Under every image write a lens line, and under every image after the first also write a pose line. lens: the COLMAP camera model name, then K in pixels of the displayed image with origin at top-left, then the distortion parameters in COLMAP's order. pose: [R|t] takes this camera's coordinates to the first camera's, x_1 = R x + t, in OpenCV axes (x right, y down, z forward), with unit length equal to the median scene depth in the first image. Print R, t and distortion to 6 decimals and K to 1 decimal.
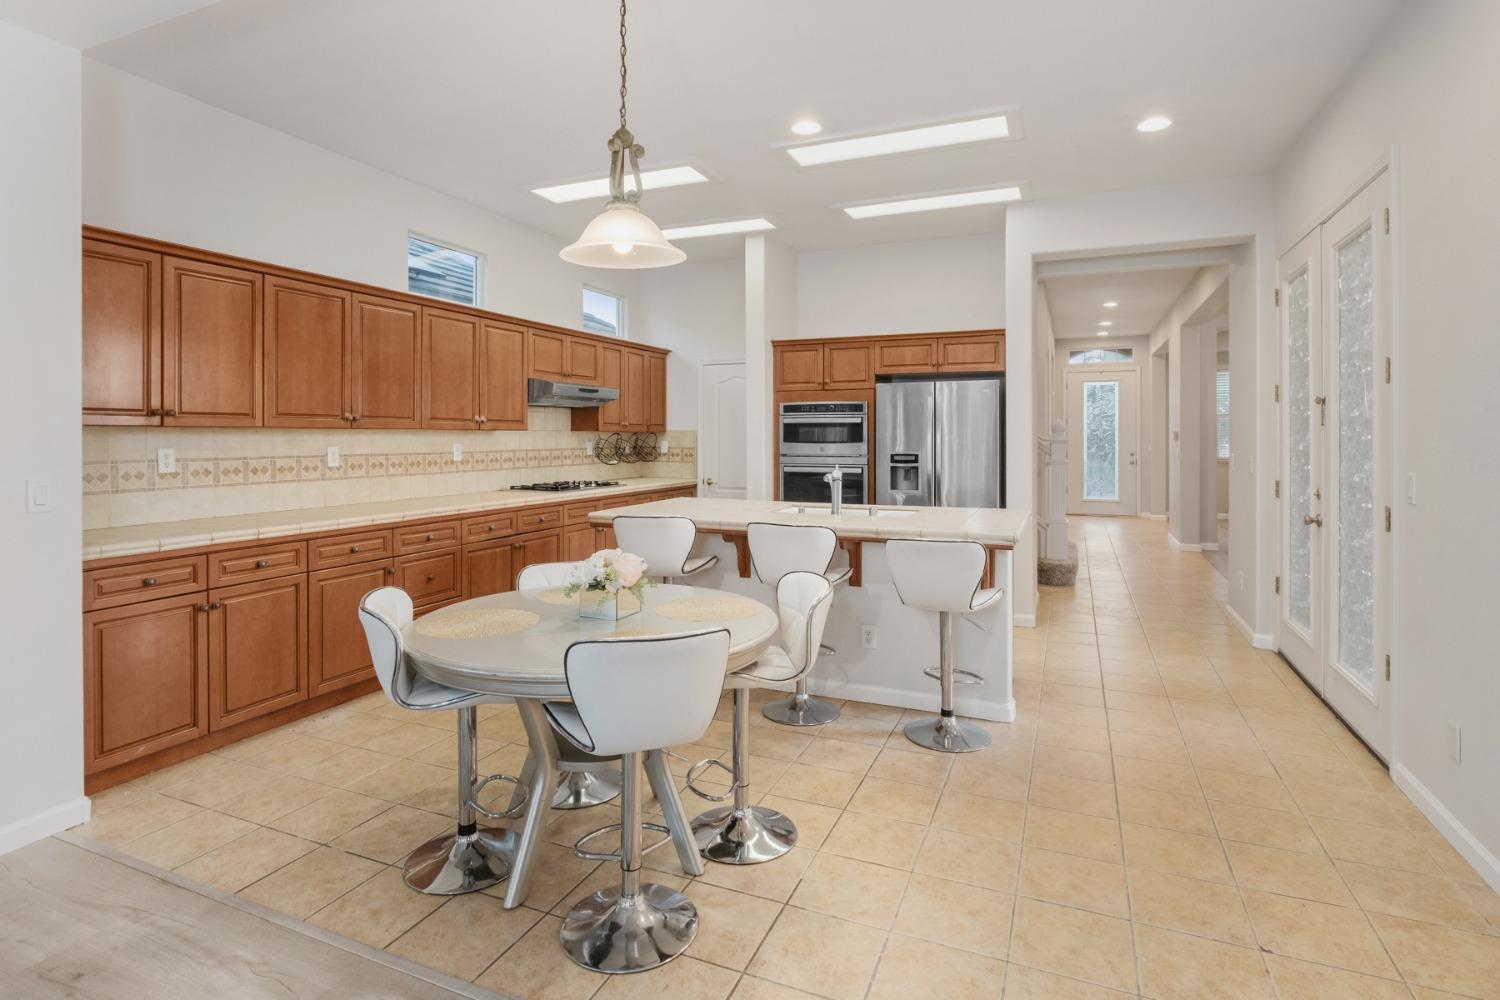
lens RADIAL K [[742.6, 0, 746.9], [0, 742.6, 438.9], [0, 0, 1]] dist [0.000787, 0.000348]
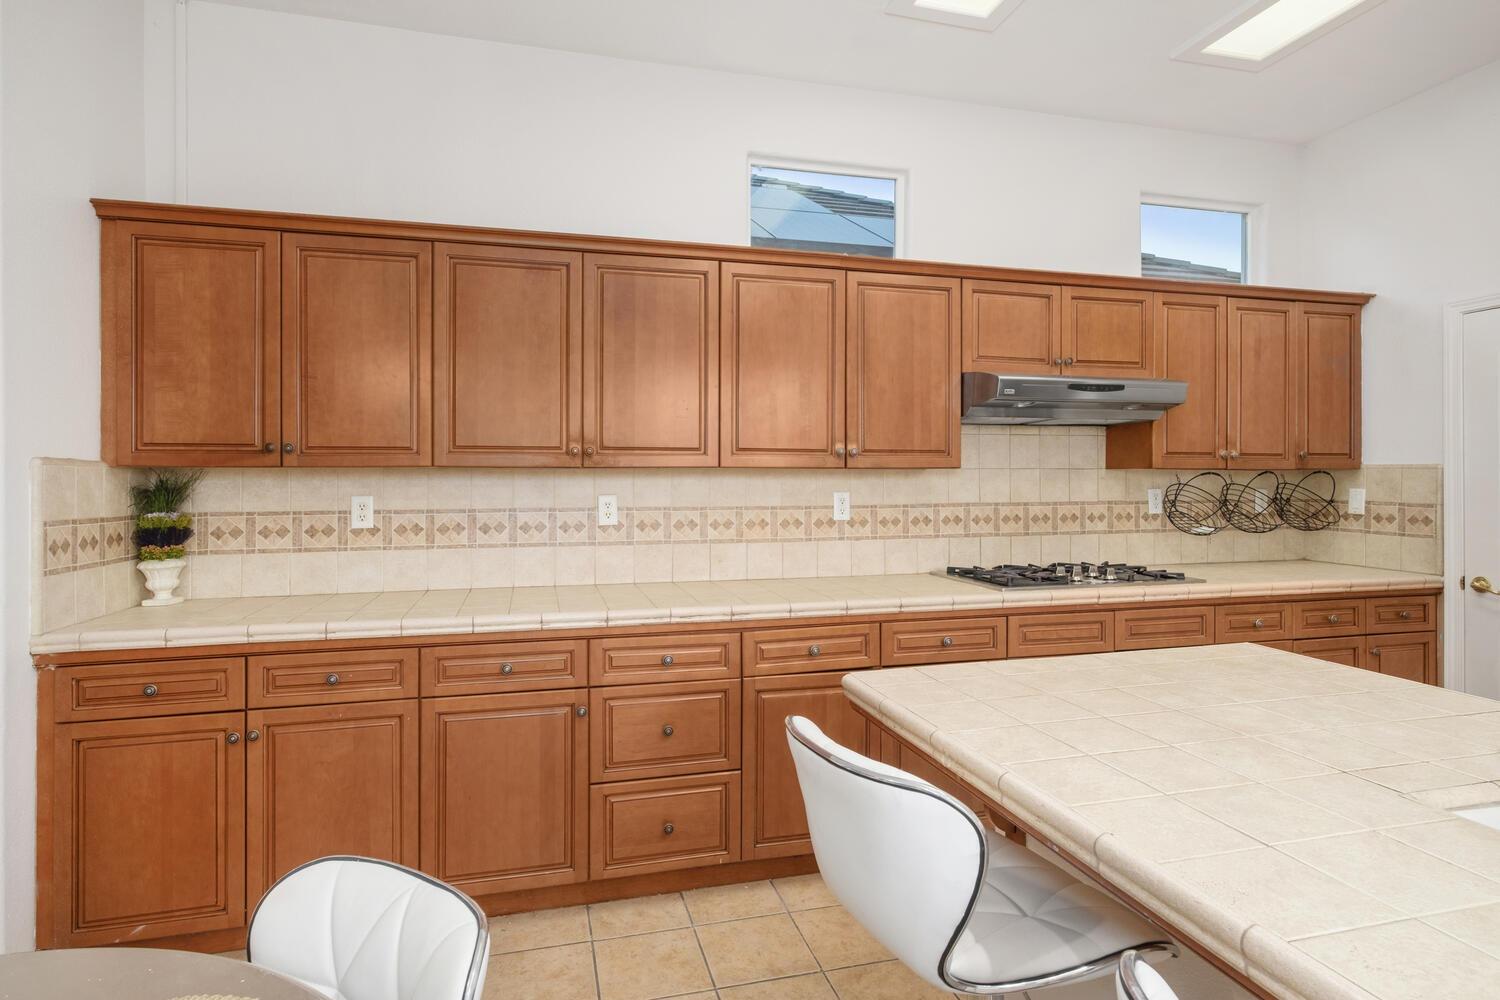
lens RADIAL K [[791.7, 0, 745.7], [0, 791.7, 476.3], [0, 0, 1]] dist [-0.001587, 0.000779]
pose [[0.613987, -0.004326, -0.789304, 0.064983], [-0.000889, 0.999981, -0.006172, -0.001811], [0.789315, 0.004491, 0.613972, 0.520370]]
